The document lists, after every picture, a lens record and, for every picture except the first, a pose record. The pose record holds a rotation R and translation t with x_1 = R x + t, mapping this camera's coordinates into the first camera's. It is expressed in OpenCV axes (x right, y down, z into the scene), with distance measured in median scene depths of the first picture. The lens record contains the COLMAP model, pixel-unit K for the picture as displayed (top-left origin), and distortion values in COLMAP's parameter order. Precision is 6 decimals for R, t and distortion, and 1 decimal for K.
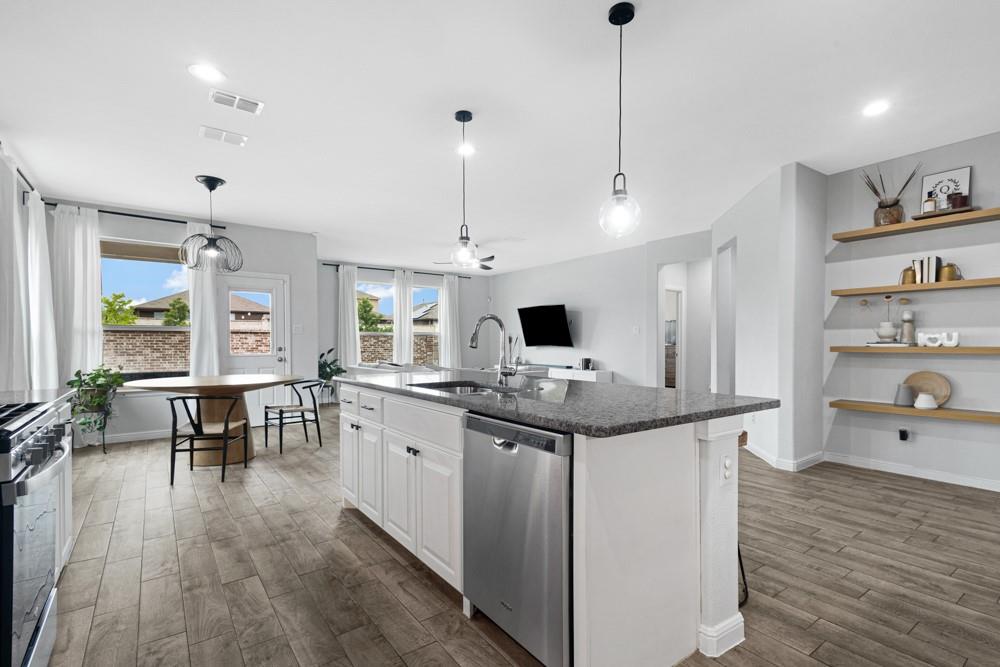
lens RADIAL K [[468.4, 0, 502.0], [0, 468.4, 356.7], [0, 0, 1]] dist [0.002958, 0.000463]
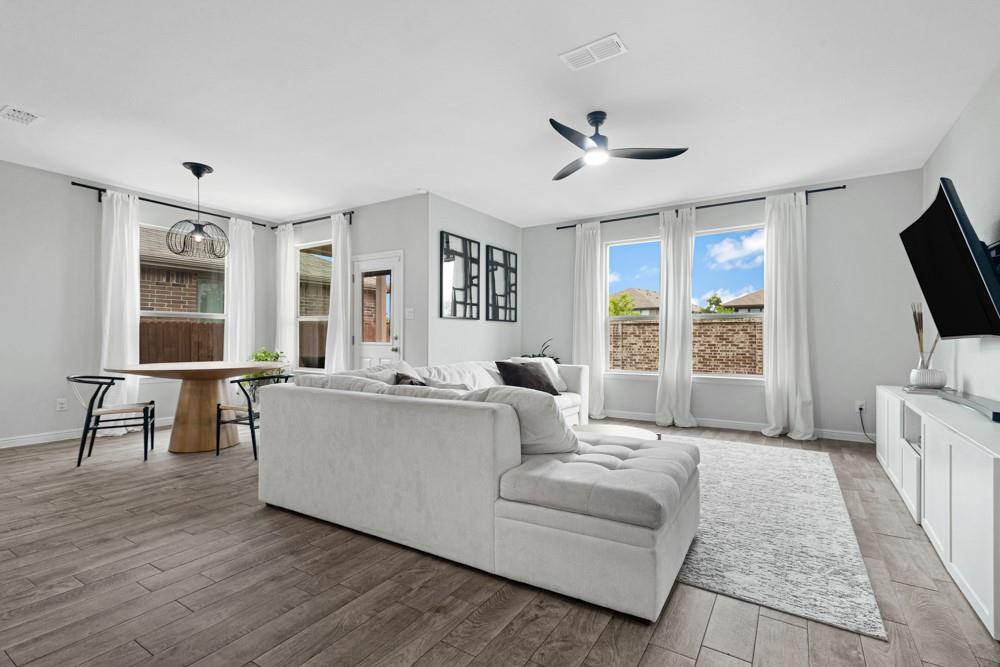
lens RADIAL K [[467.5, 0, 500.0], [0, 467.5, 333.5], [0, 0, 1]] dist [0.025209, 0.000257]
pose [[0.360333, -0.007089, -0.932797, 0.492250], [-0.031617, 0.999304, -0.019807, -0.015810], [0.932288, 0.036629, 0.359858, 1.094423]]
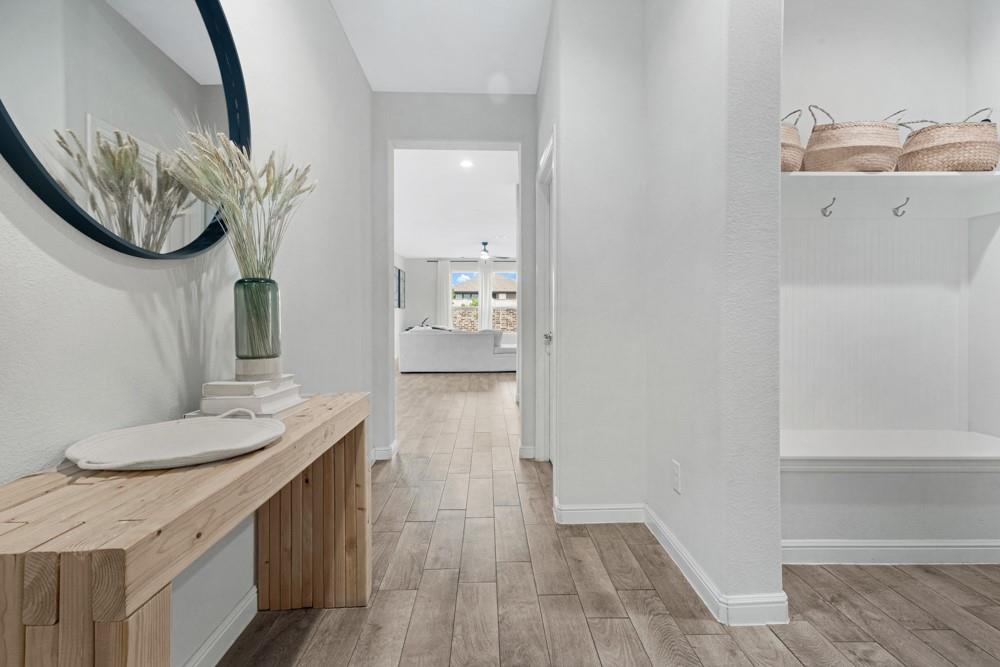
lens RADIAL K [[467.5, 0, 500.0], [0, 467.5, 333.5], [0, 0, 1]] dist [0.025209, 0.000257]
pose [[0.821904, 0.018629, -0.569322, 1.131494], [-0.016651, 0.999824, 0.008677, 0.028565], [0.569383, 0.002349, 0.822069, -0.174896]]
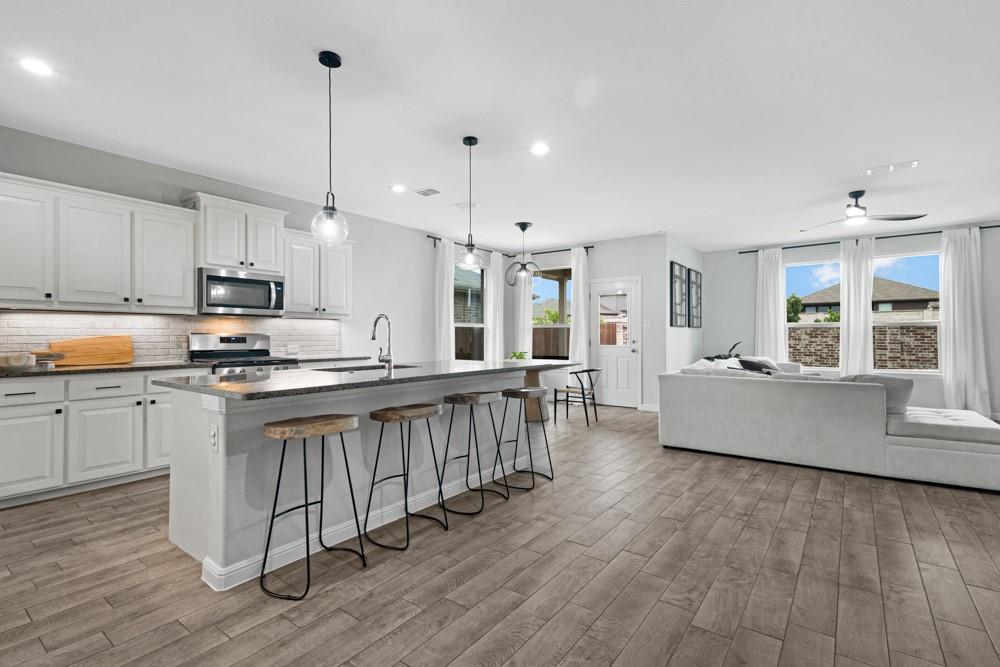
lens RADIAL K [[466.0, 0, 499.9], [0, 466.0, 331.2], [0, 0, 1]] dist [0.021336, -0.000156]
pose [[0.286052, -0.009754, -0.958164, 0.648747], [-0.029139, 0.999397, -0.018873, -0.012900], [0.957771, 0.033318, 0.285596, 0.462867]]
